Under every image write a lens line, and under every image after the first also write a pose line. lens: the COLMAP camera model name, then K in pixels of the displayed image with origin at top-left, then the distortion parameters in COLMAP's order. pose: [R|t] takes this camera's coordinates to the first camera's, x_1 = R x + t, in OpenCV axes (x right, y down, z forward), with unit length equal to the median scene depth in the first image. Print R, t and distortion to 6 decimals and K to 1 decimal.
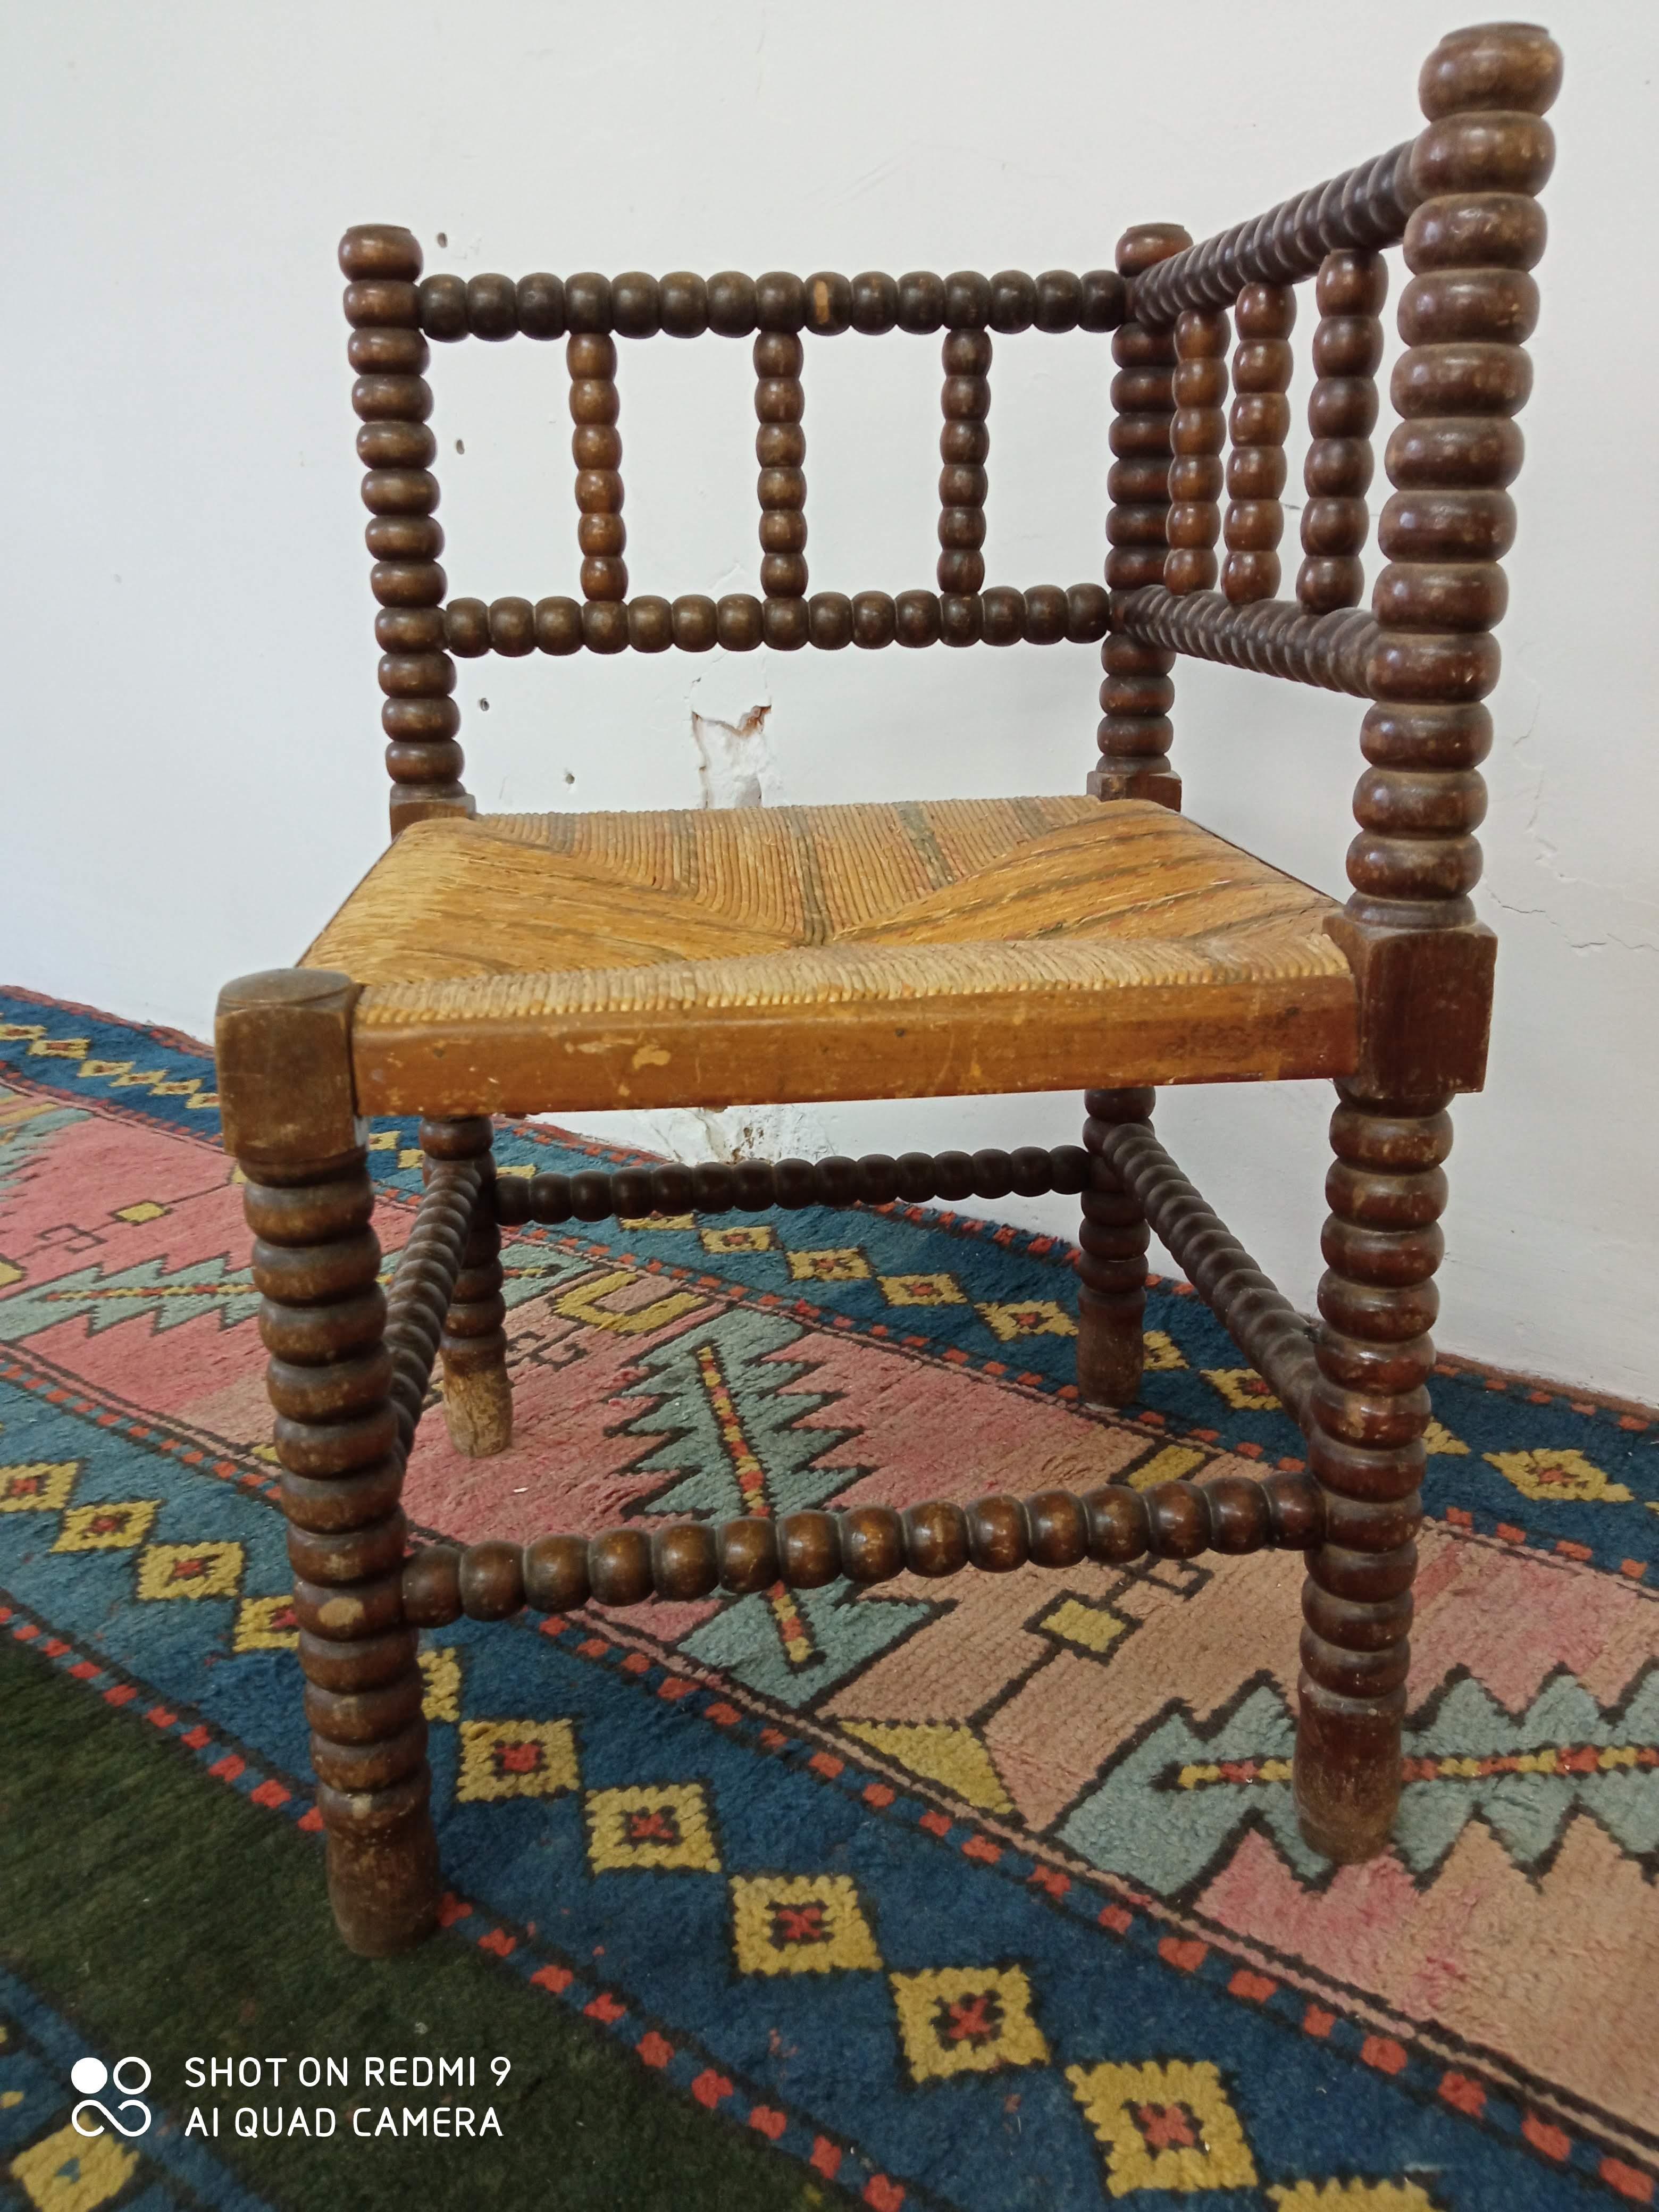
lens RADIAL K [[1824.1, 0, 812.7], [0, 1824.1, 1078.4], [0, 0, 1]] dist [0.081221, -0.144292]
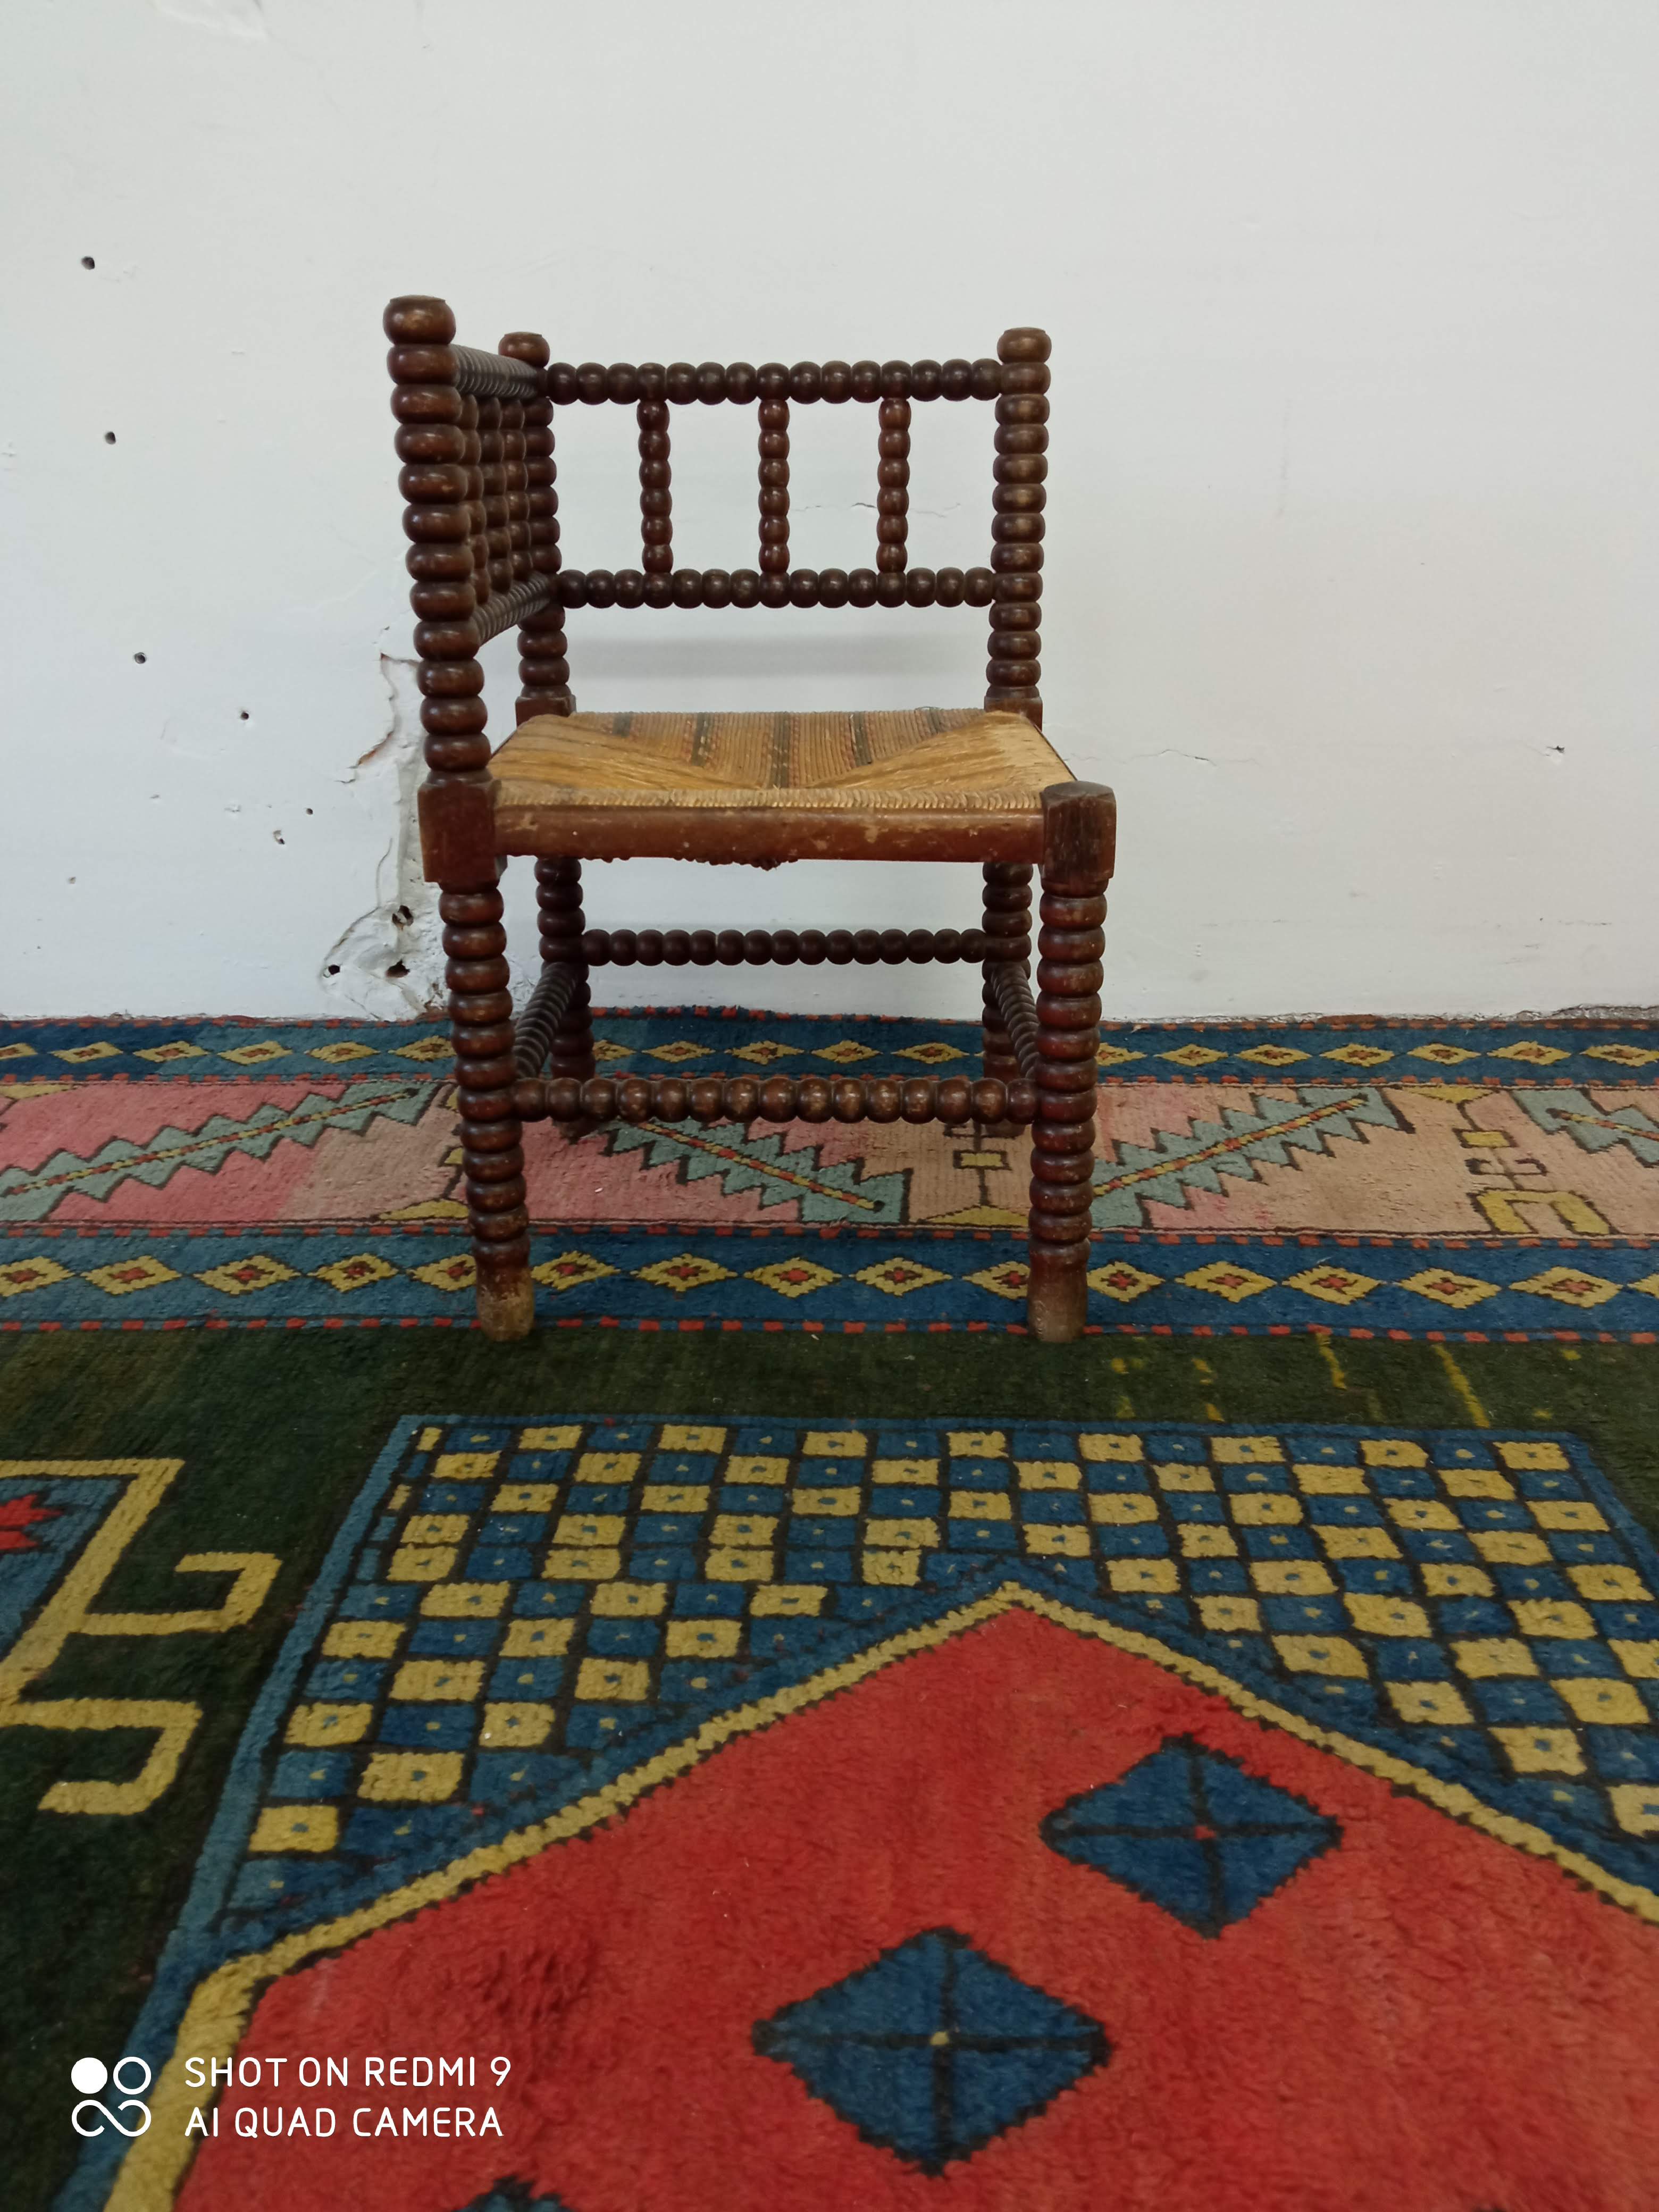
lens RADIAL K [[1824.1, 0, 830.9], [0, 1824.1, 1123.9], [0, 0, 1]] dist [0.081221, -0.144292]
pose [[0.798153, -0.191317, 0.571270, -1.037723], [0.160144, 0.981498, 0.104955, 0.060957], [-0.580780, 0.007715, 0.814024, -0.370507]]
